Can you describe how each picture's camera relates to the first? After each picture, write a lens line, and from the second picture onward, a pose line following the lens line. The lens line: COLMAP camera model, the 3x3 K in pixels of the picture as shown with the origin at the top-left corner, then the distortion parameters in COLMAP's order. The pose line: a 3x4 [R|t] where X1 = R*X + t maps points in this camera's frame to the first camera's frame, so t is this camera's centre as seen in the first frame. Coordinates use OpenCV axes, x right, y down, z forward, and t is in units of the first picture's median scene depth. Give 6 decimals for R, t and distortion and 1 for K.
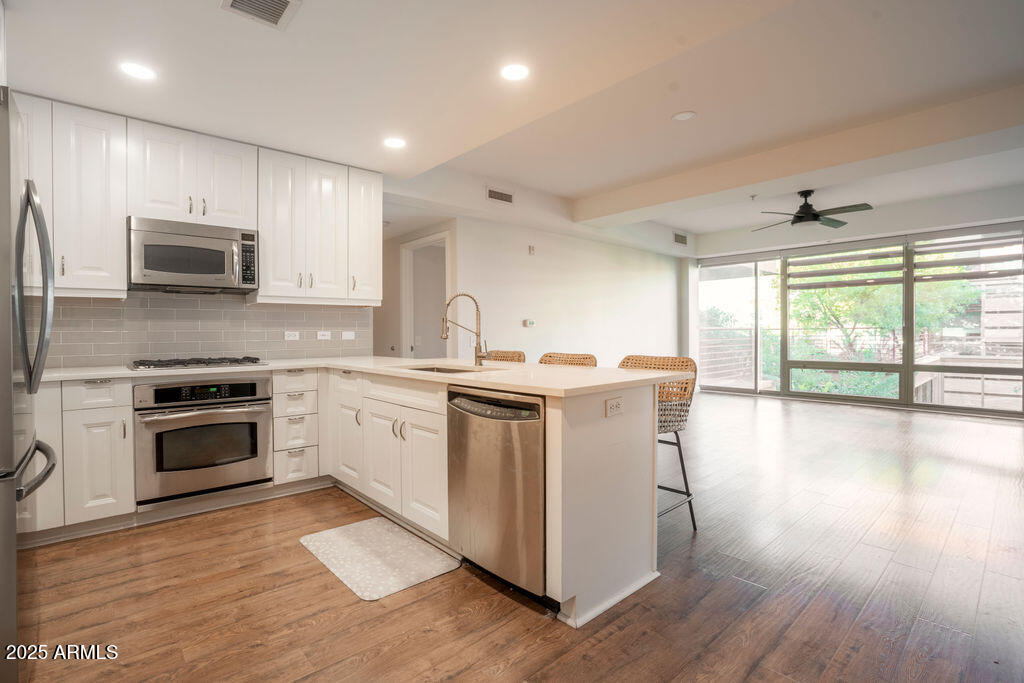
lens RADIAL K [[472.0, 0, 503.3], [0, 472.0, 335.4], [0, 0, 1]] dist [-0.001124, 0.000192]
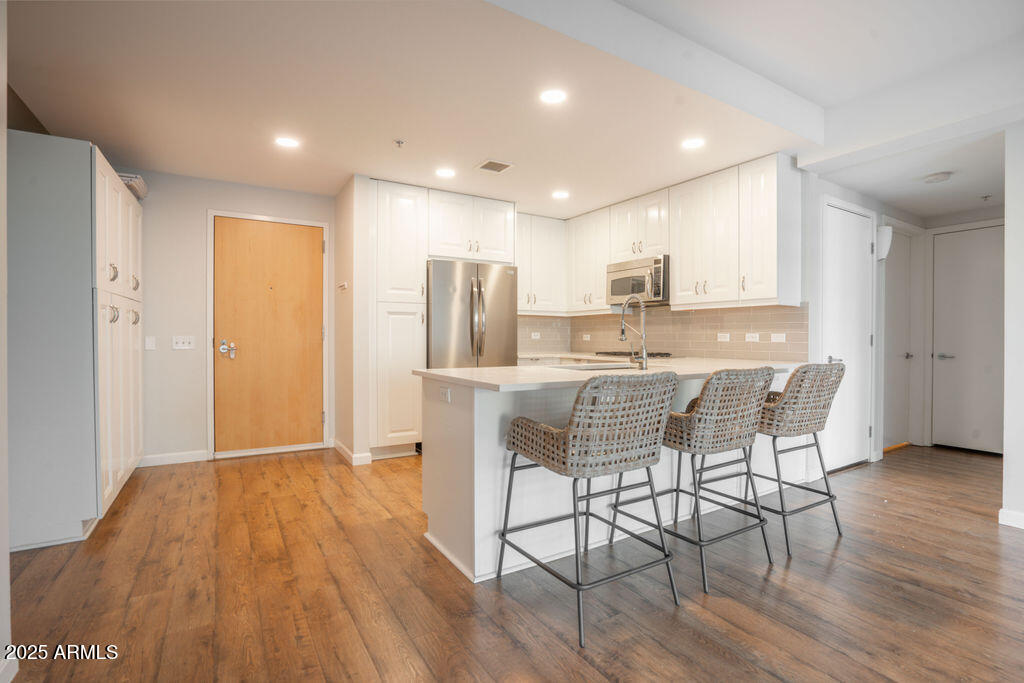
lens RADIAL K [[472.0, 0, 504.0], [0, 472.0, 342.5], [0, 0, 1]] dist [-0.001124, 0.000192]
pose [[-0.173686, 0.017709, -0.984642, 0.827042], [-0.007609, 0.999784, 0.019324, -0.005310], [0.984772, 0.010848, -0.173513, 0.796594]]
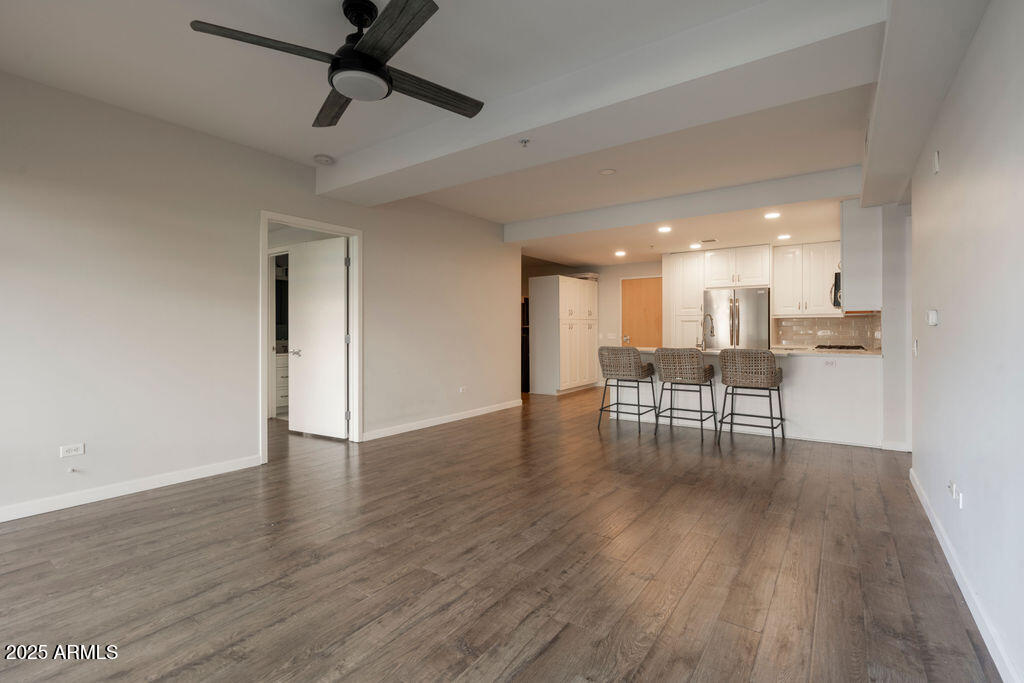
lens RADIAL K [[472.0, 0, 513.1], [0, 472.0, 336.0], [0, 0, 1]] dist [-0.001124, 0.000192]
pose [[-0.971790, 0.006454, -0.235758, 0.950468], [0.003029, 0.999885, 0.014889, -0.015853], [0.235827, 0.013755, -0.971698, 1.825309]]
